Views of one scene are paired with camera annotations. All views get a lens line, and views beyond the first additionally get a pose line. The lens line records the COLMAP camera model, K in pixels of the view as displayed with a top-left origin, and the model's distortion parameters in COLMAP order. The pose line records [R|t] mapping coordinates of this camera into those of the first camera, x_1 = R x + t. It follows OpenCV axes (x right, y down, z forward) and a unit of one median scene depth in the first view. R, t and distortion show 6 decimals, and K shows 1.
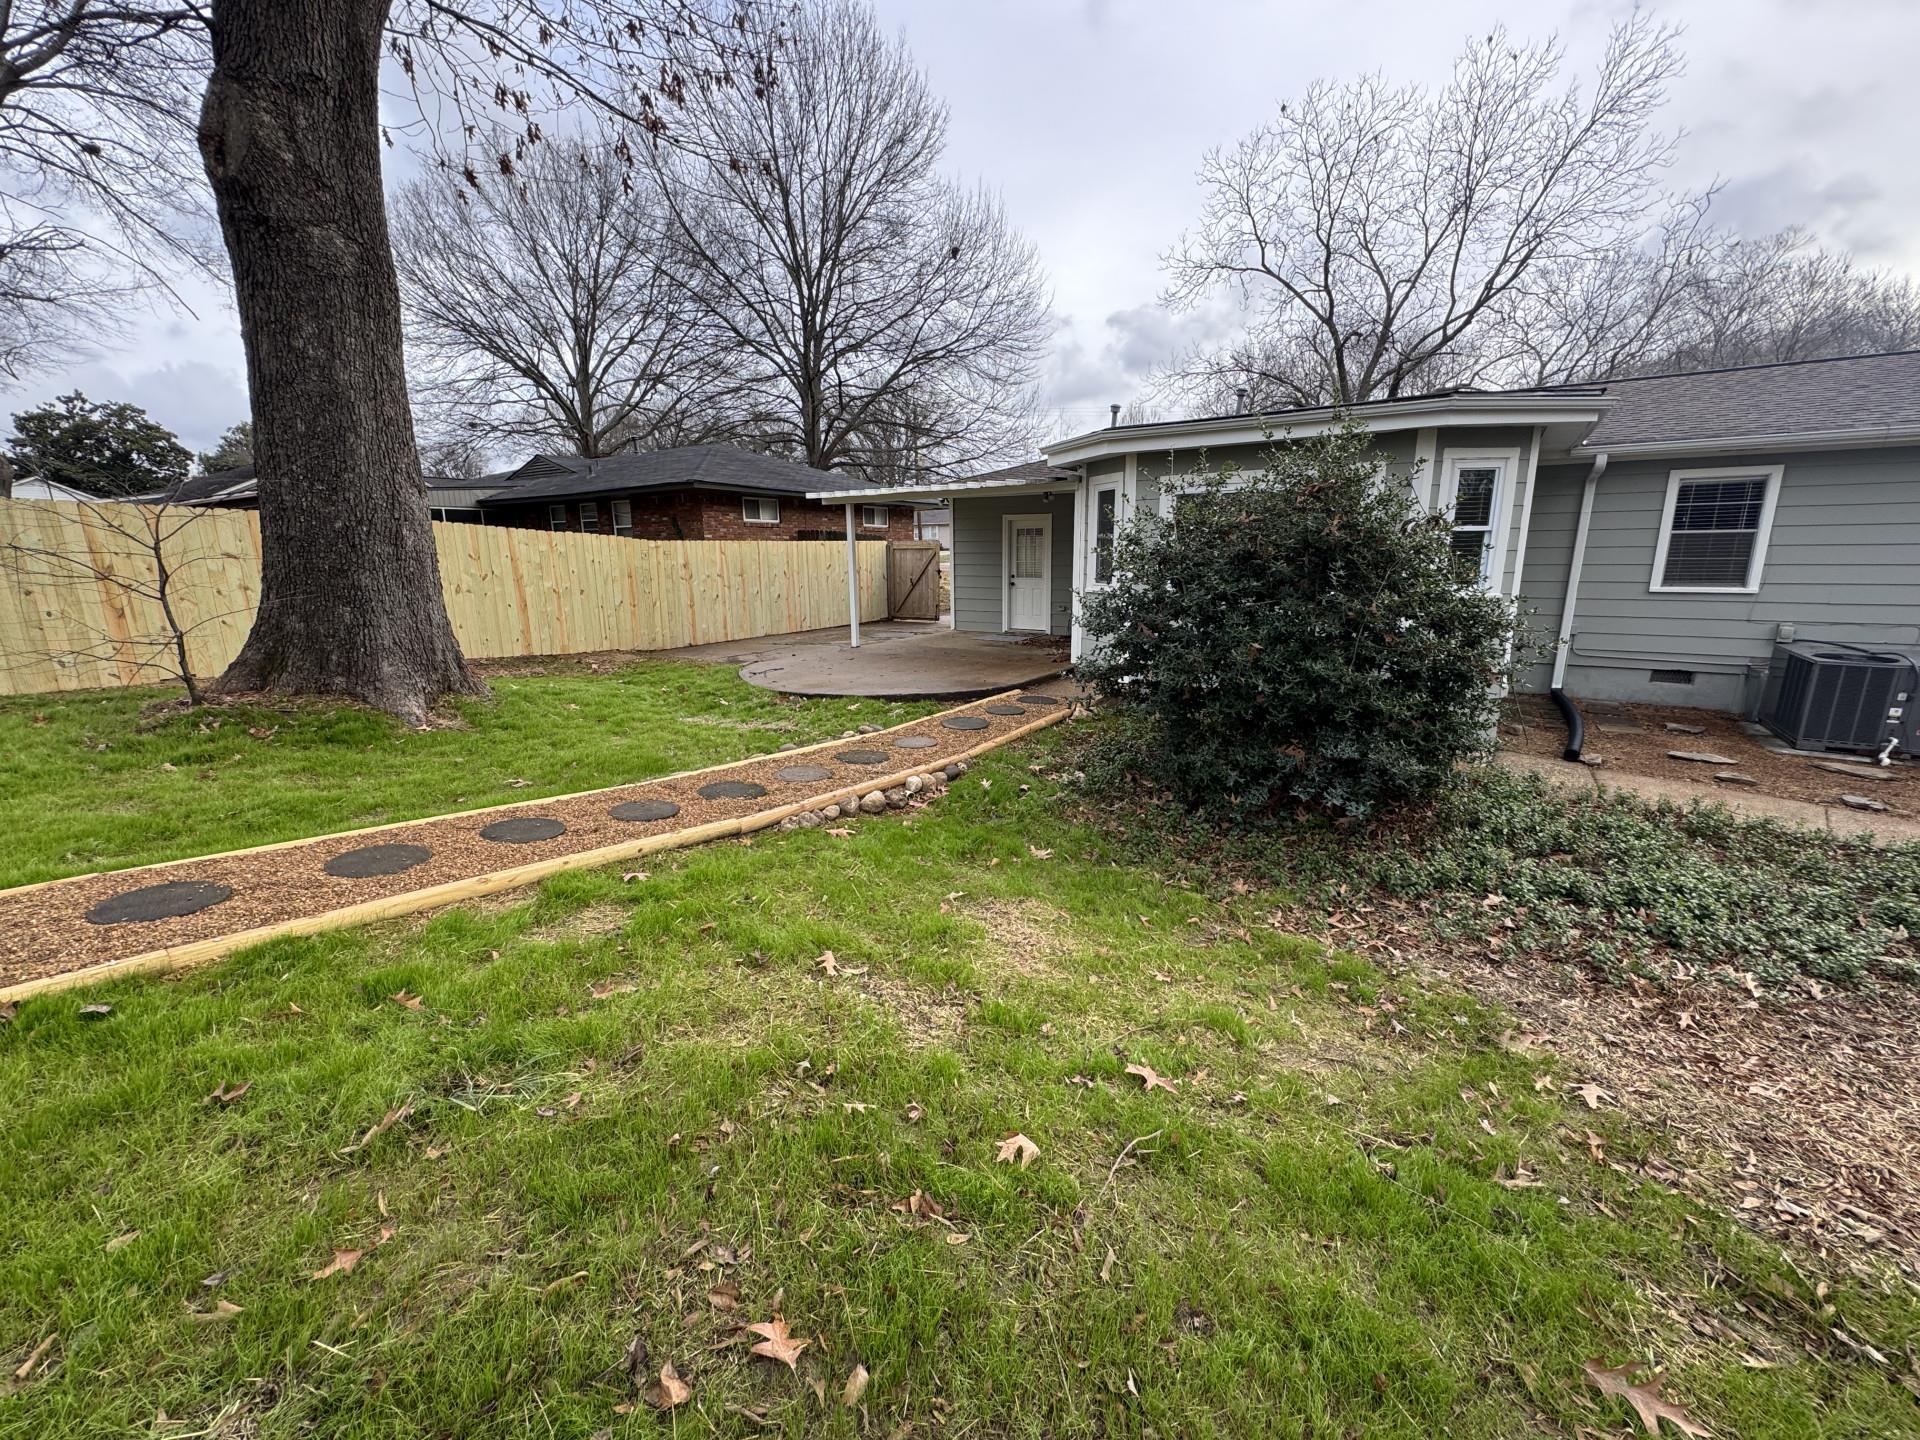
lens RADIAL K [[767.4, 0, 962.6], [0, 767.4, 723.7], [0, 0, 1]] dist [0.000482, 0.000083]
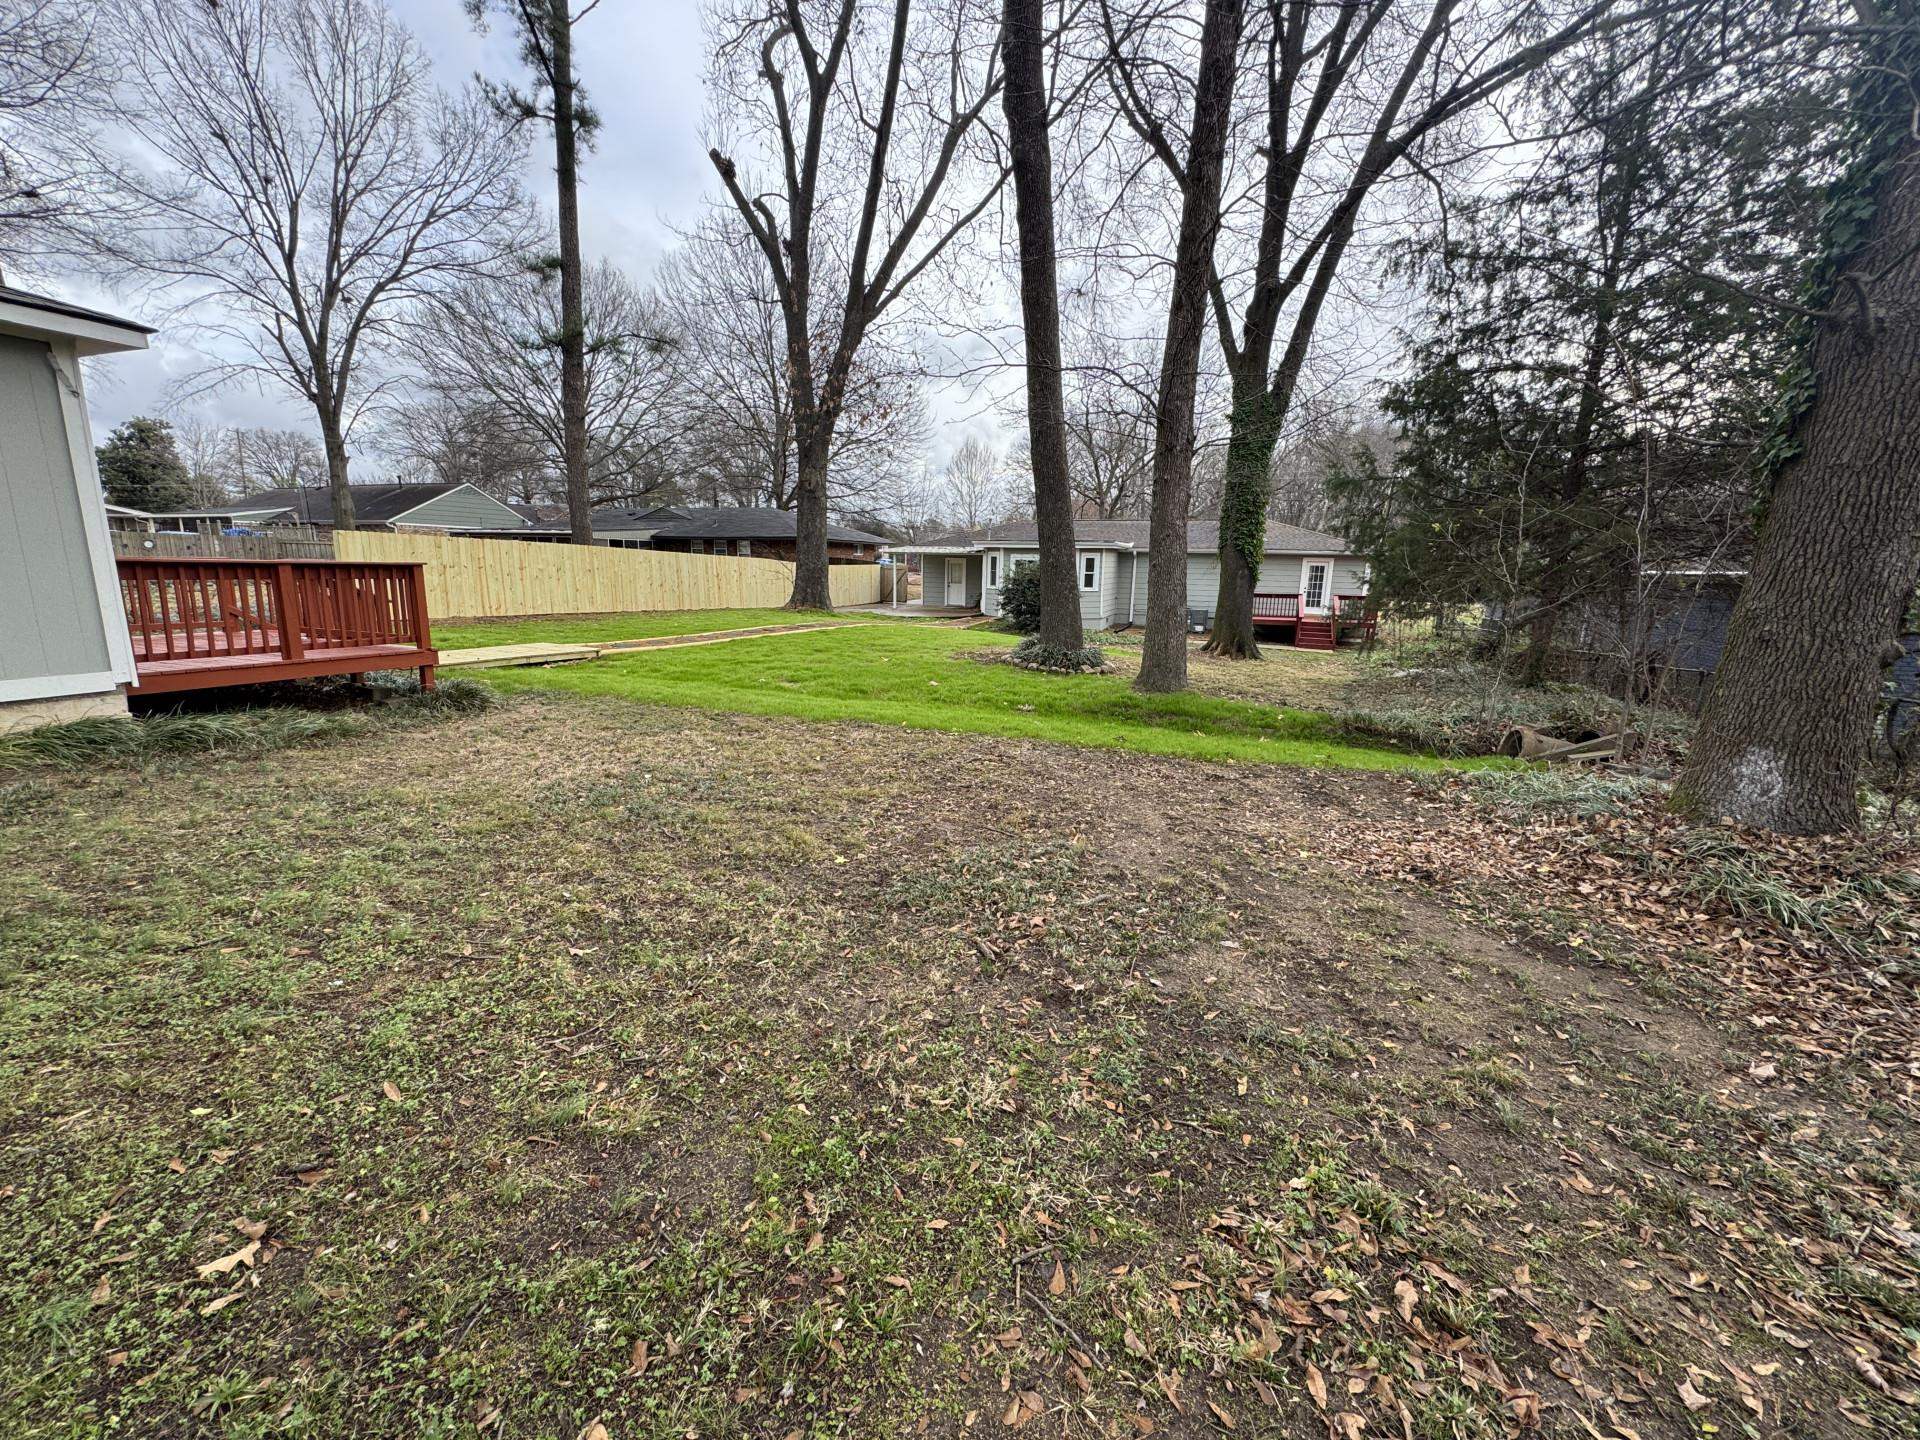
lens RADIAL K [[767.4, 0, 959.4], [0, 767.4, 725.6], [0, 0, 1]] dist [0.000482, 0.000083]
pose [[0.925531, -0.031830, 0.377331, -1.209477], [0.039124, 0.999166, -0.011678, 0.448453], [-0.376645, 0.025571, 0.926005, -1.966664]]
